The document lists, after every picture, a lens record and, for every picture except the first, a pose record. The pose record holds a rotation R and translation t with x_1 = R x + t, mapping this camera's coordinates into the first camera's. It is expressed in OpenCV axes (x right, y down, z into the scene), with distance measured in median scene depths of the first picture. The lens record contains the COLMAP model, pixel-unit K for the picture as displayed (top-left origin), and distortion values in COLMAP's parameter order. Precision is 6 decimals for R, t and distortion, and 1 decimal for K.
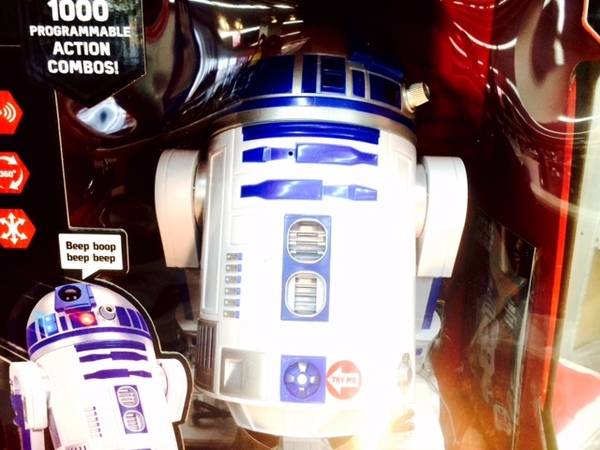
lens RADIAL K [[509.0, 0, 299.6], [0, 509.0, 225.3], [0, 0, 1]] dist [0.038837, -0.044281]
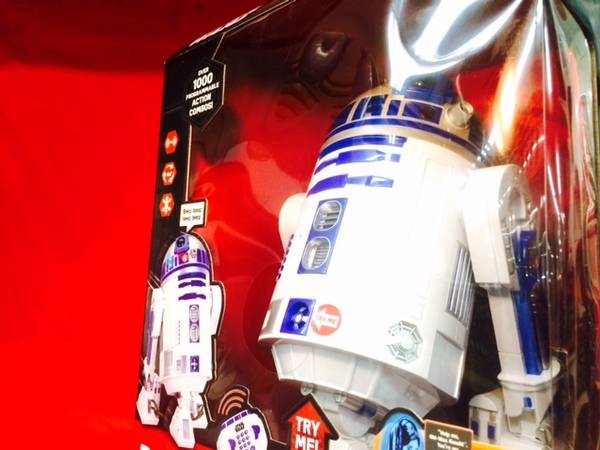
lens RADIAL K [[509.0, 0, 300.6], [0, 509.0, 224.1], [0, 0, 1]] dist [0.038837, -0.044281]
pose [[0.759734, -0.075827, -0.645798, 0.875591], [-0.176980, 0.931568, -0.317585, 0.519439], [0.625686, 0.355573, 0.694323, 0.094067]]
